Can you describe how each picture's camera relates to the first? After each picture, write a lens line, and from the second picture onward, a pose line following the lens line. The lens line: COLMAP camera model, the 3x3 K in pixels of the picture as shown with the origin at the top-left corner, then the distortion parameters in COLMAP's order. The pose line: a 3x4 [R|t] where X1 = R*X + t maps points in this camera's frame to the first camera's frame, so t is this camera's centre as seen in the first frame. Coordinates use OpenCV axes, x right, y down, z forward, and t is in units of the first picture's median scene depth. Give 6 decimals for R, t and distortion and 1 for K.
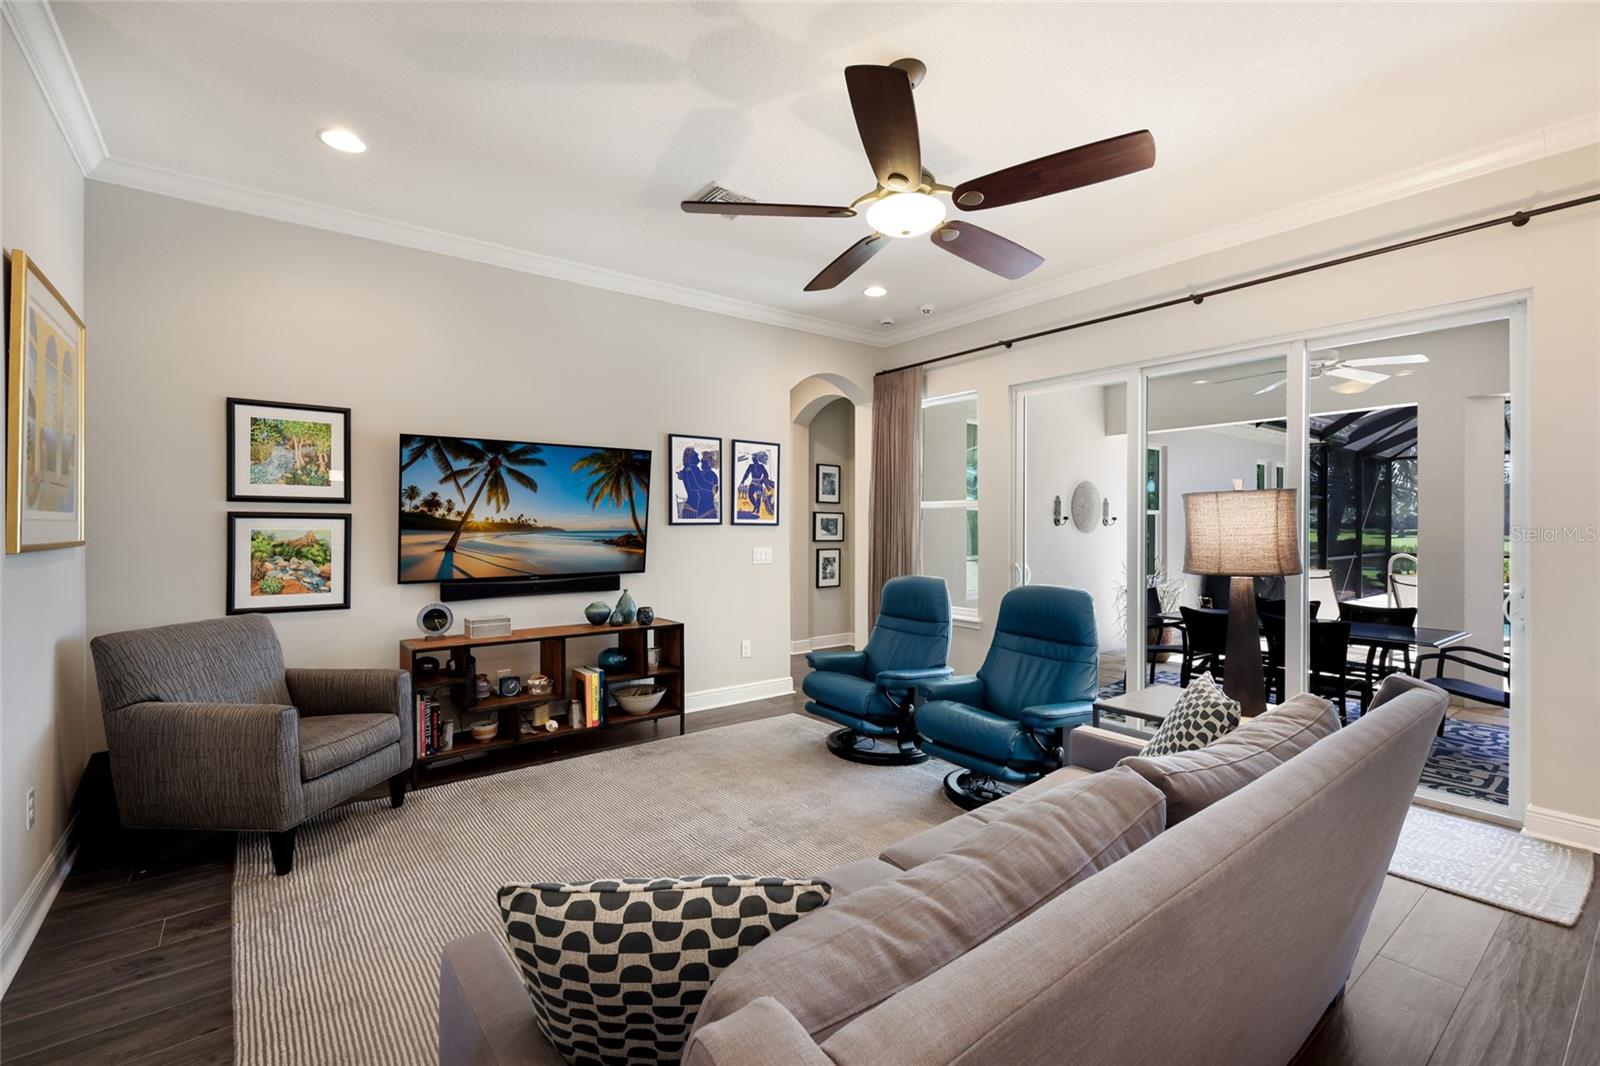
lens RADIAL K [[692.5, 0, 803.6], [0, 692.5, 523.2], [0, 0, 1]] dist [0.010121, -0.000680]
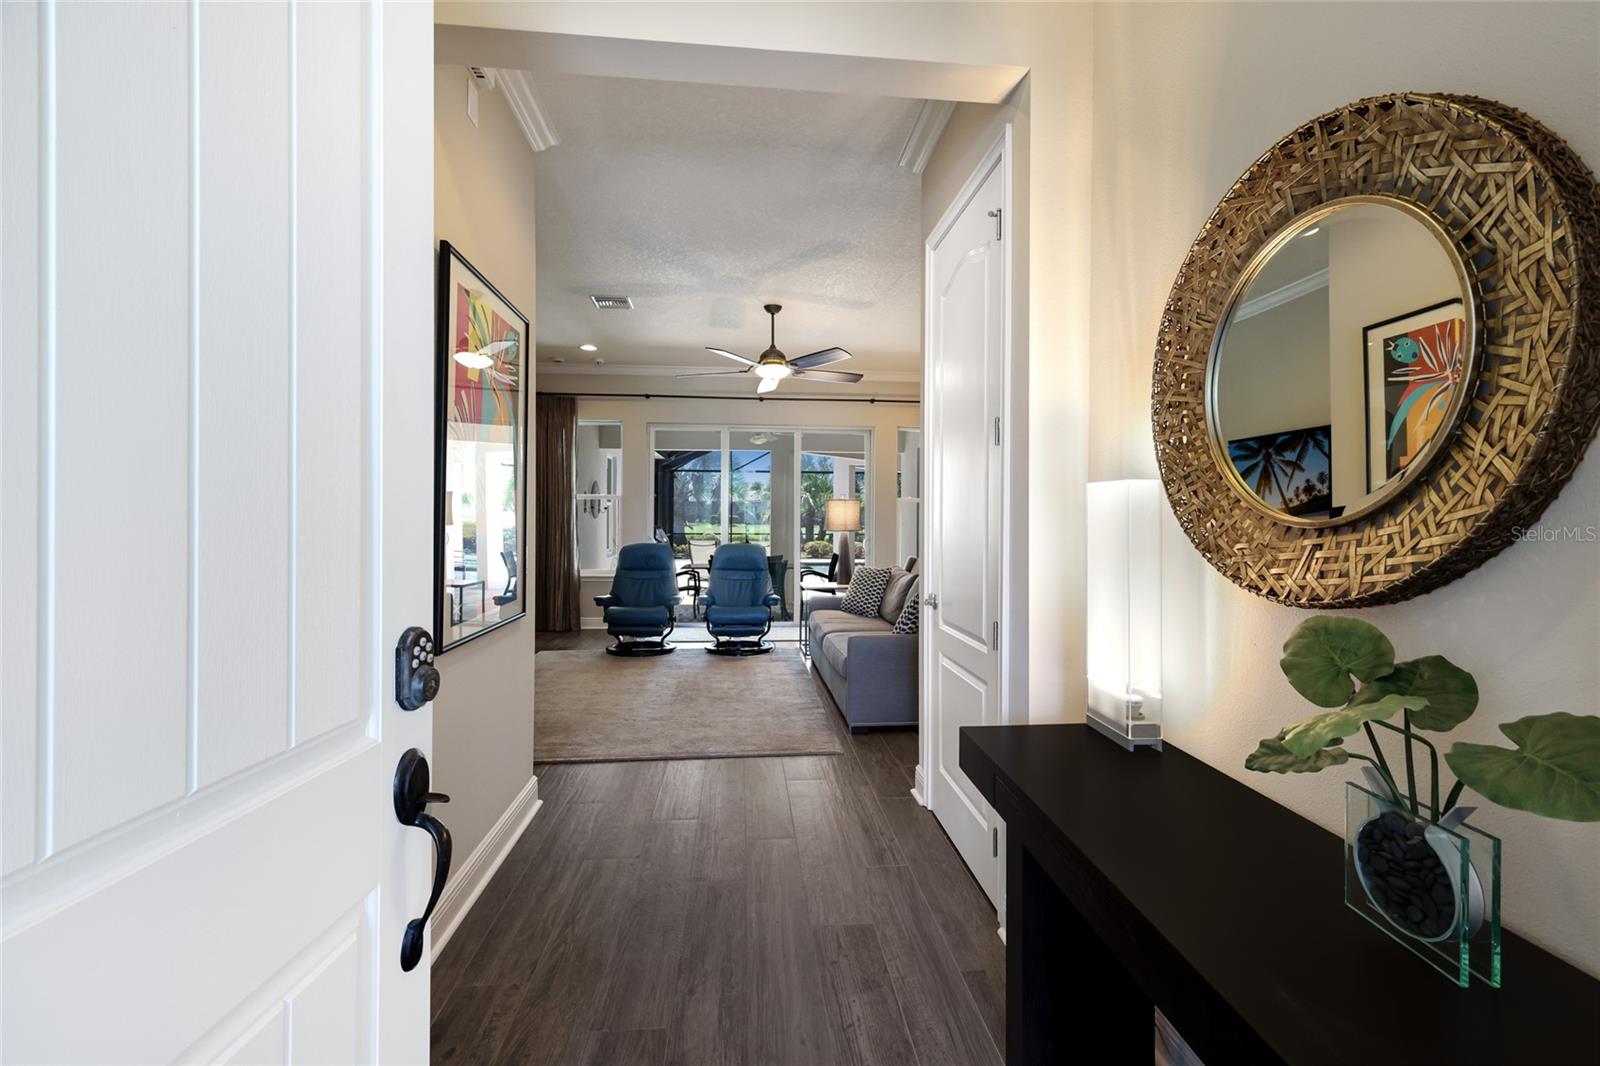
lens RADIAL K [[698.4, 0, 800.0], [0, 698.4, 533.0], [0, 0, 1]] dist [0.006479, -0.000245]
pose [[0.542570, -0.017552, 0.839827, -1.068622], [-0.006381, 0.999667, 0.025015, 0.010362], [-0.839986, -0.018931, 0.542277, -0.188724]]
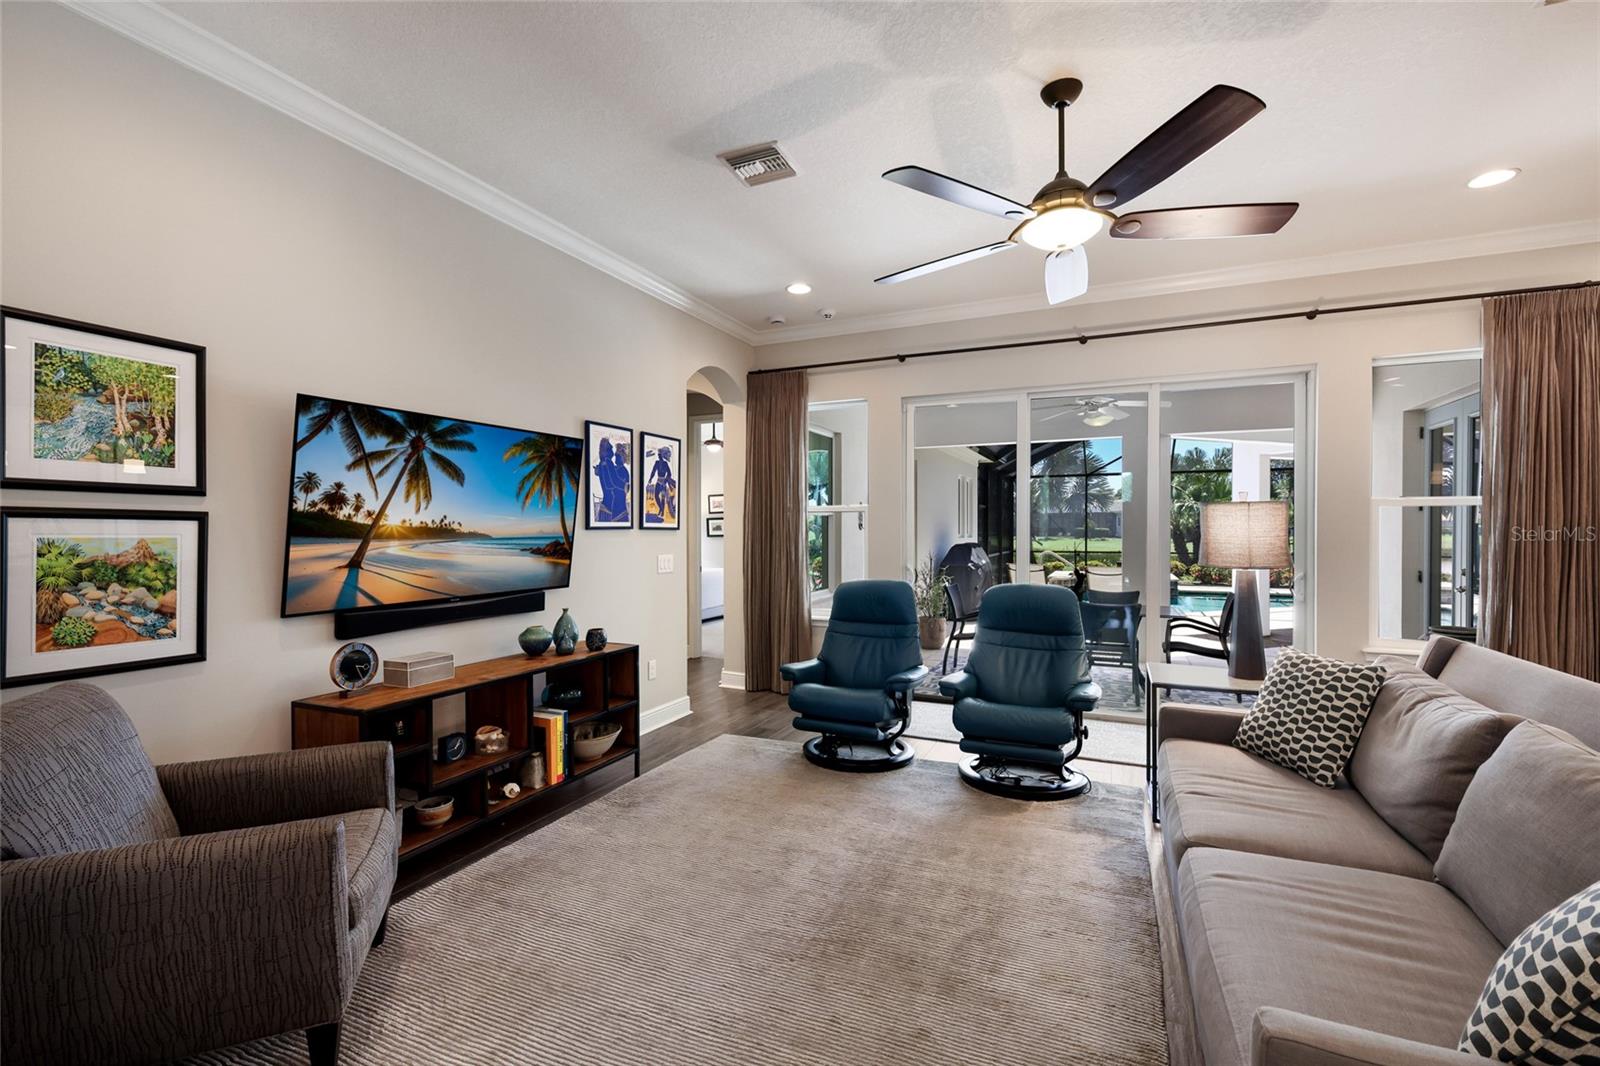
lens RADIAL K [[698.4, 0, 800.0], [0, 698.4, 533.0], [0, 0, 1]] dist [0.006479, -0.000245]
pose [[0.884975, -0.003390, 0.465626, -0.427508], [-0.000181, 0.999971, 0.007625, 0.000466], [-0.465639, -0.006832, 0.884949, 0.161263]]
